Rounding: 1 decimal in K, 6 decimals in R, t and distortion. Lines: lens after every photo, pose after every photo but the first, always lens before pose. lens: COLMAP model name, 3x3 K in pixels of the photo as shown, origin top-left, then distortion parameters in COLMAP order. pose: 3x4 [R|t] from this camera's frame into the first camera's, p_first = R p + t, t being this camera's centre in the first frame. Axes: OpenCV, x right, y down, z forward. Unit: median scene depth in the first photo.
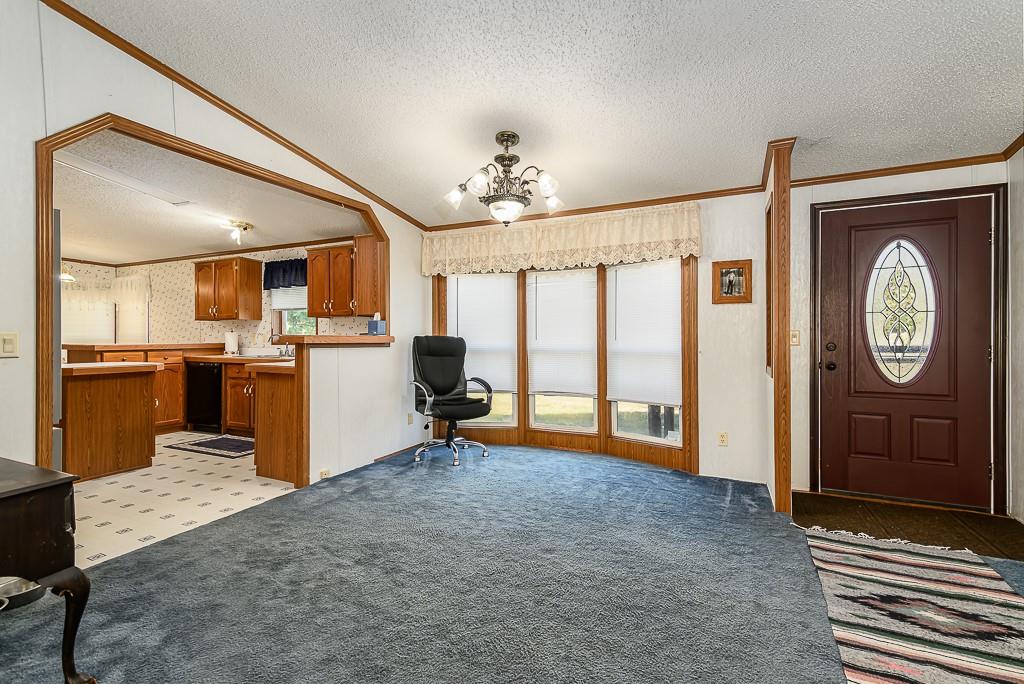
lens RADIAL K [[475.2, 0, 507.7], [0, 475.2, 339.6], [0, 0, 1]] dist [0.029897, -0.000162]
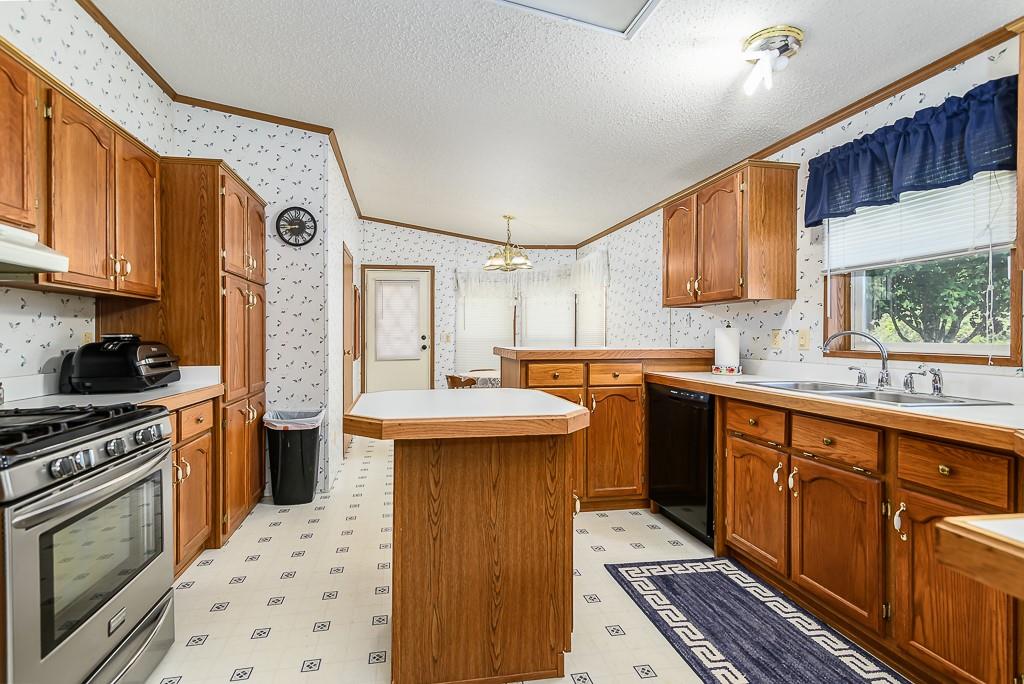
lens RADIAL K [[475.2, 0, 483.0], [0, 475.2, 338.2], [0, 0, 1]] dist [0.029897, -0.000162]
pose [[0.590136, 0.003568, -0.807296, -0.336603], [-0.002401, 0.999994, 0.002665, -0.005243], [0.807300, 0.000365, 0.590141, 0.522236]]
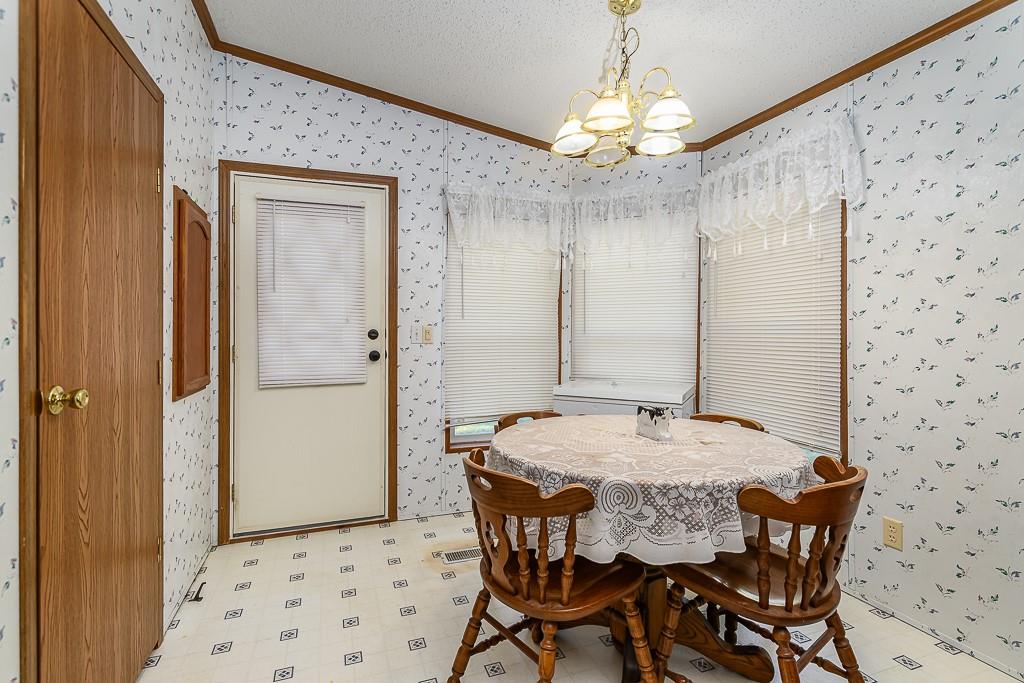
lens RADIAL K [[506.4, 0, 509.1], [0, 506.4, 326.9], [0, 0, 1]] dist [0.006857, 0.000345]
pose [[0.723477, -0.002515, -0.690344, -0.369171], [0.001602, 0.999997, -0.001964, -0.005582], [0.690347, 0.000315, 0.723479, 0.538679]]
